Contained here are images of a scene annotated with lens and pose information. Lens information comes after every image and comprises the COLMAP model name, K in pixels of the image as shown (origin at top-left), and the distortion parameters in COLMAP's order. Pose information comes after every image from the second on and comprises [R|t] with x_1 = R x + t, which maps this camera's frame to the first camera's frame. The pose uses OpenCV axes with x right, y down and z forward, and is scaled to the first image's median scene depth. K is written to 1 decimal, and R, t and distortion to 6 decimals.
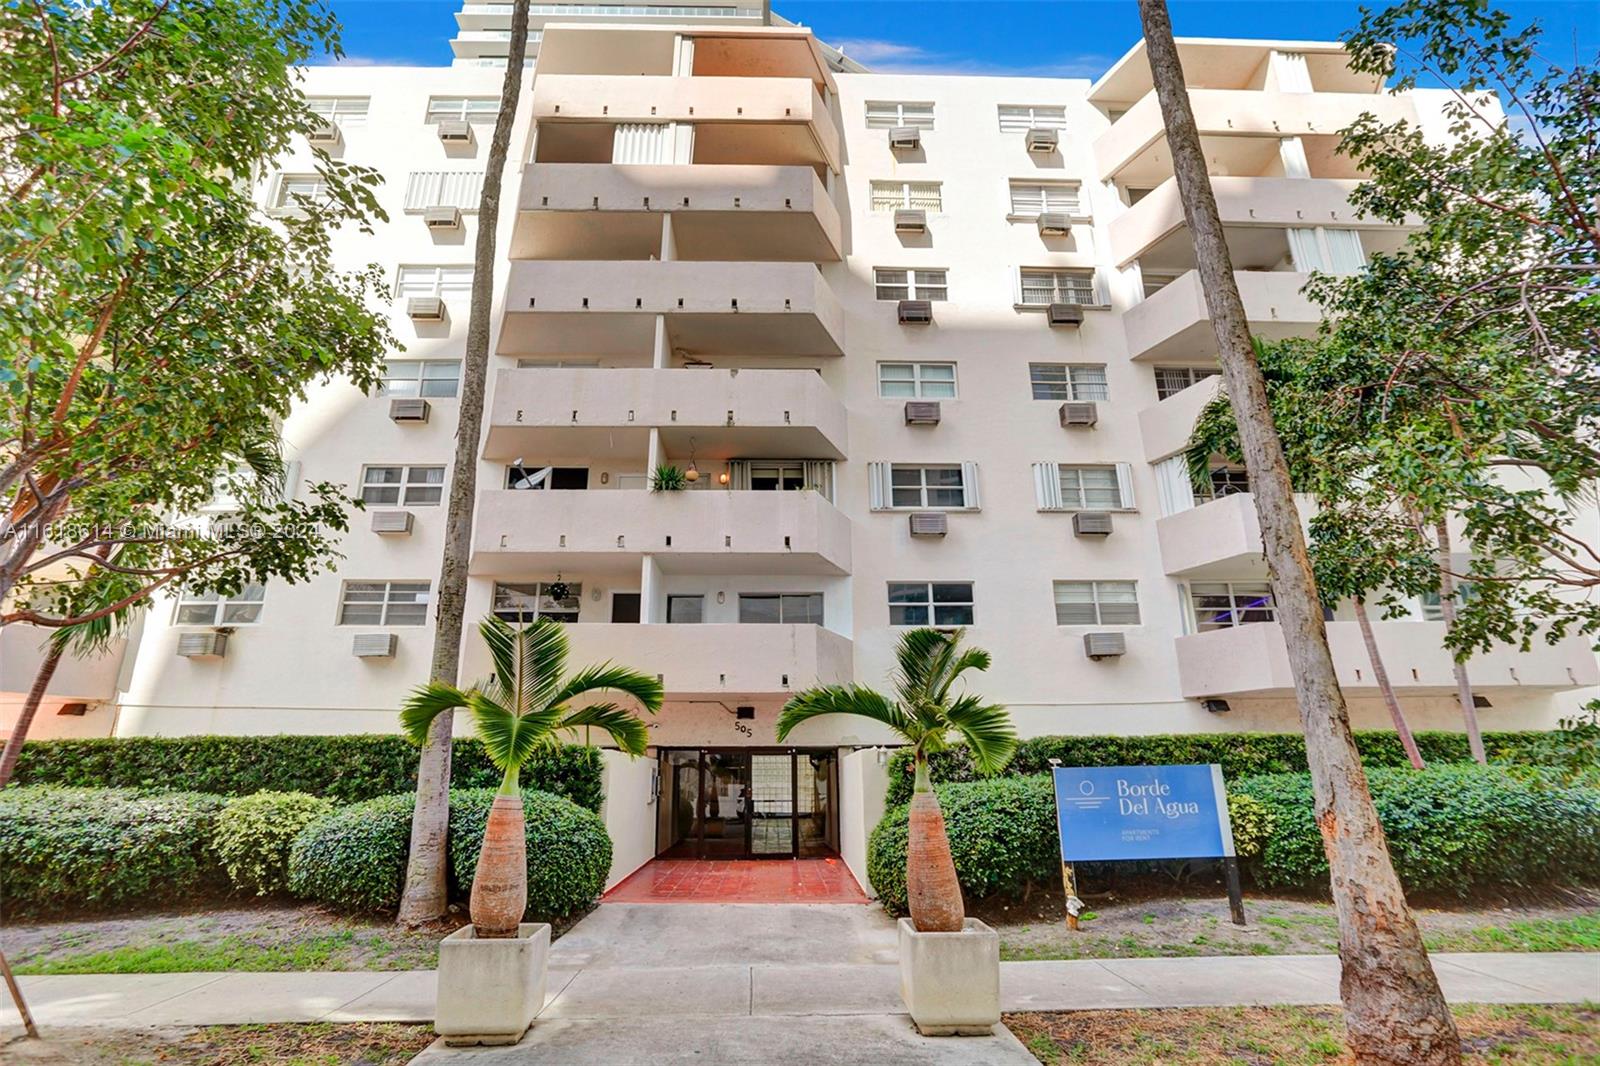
lens RADIAL K [[799.4, 0, 787.9], [0, 799.4, 514.1], [0, 0, 1]] dist [-0.074638, 0.036947]
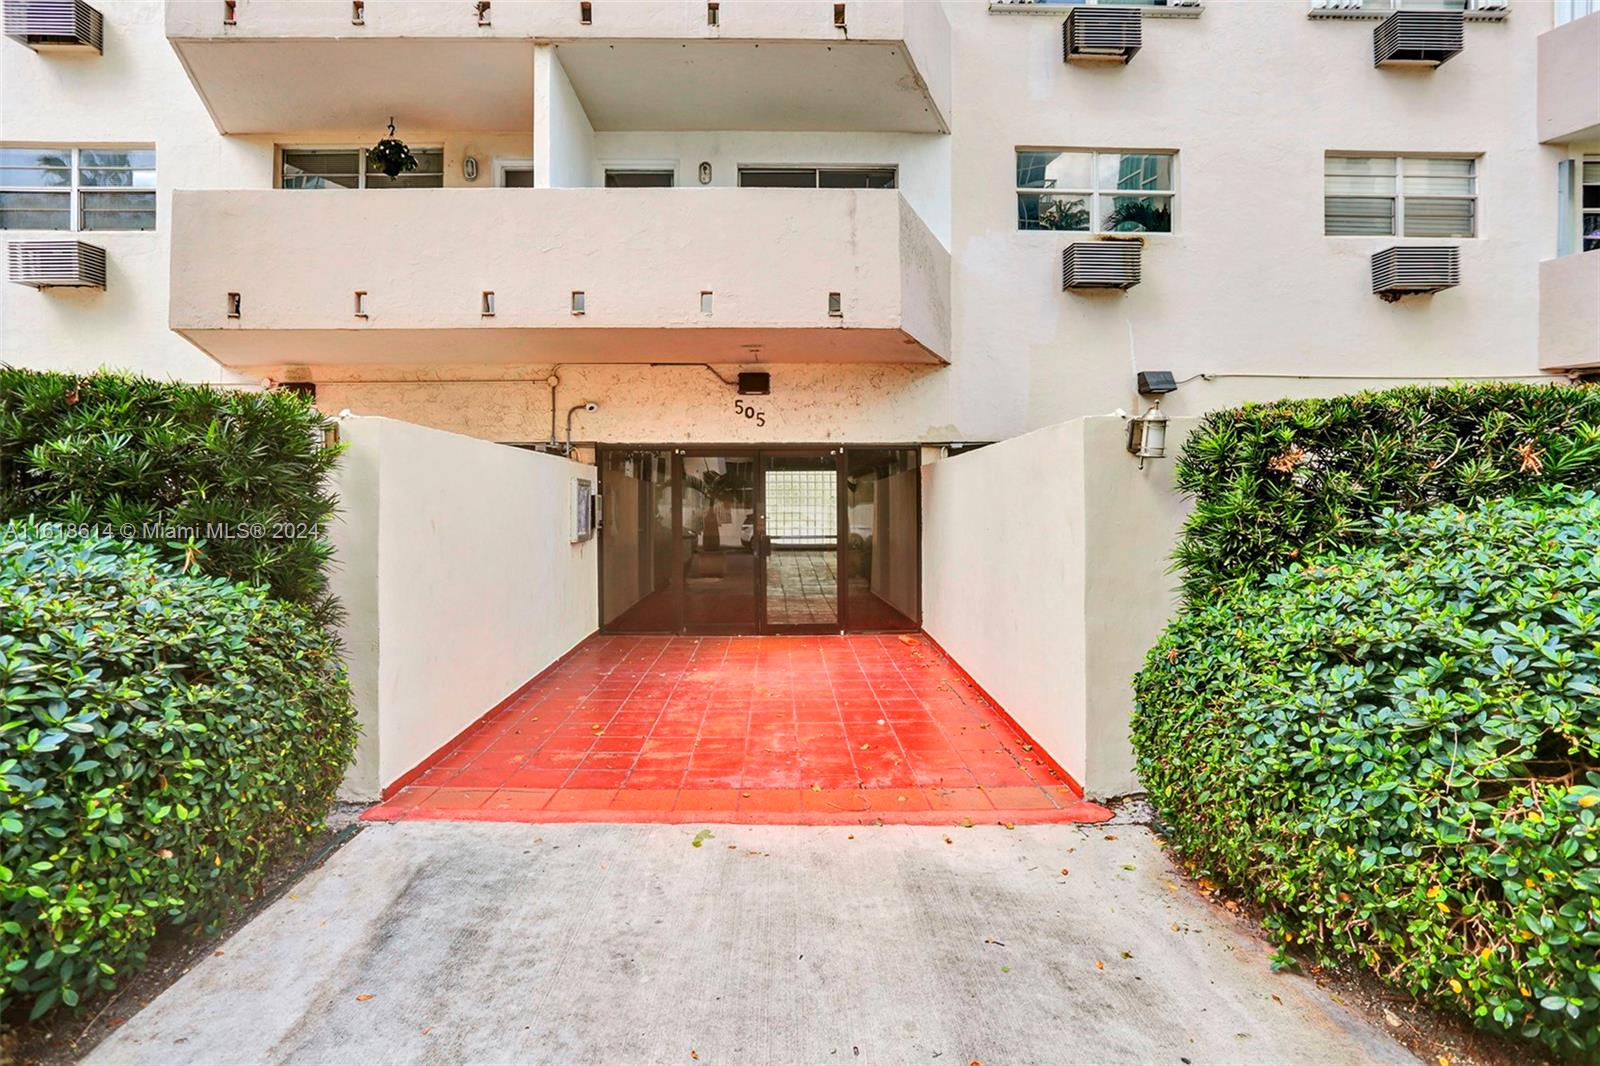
lens RADIAL K [[799.4, 0, 787.9], [0, 799.4, 514.1], [0, 0, 1]] dist [-0.074638, 0.036947]
pose [[0.999968, 0.003383, -0.007313, -0.024425], [-0.000793, 0.944489, 0.328543, 0.148781], [0.008019, -0.328527, 0.944461, 0.435538]]
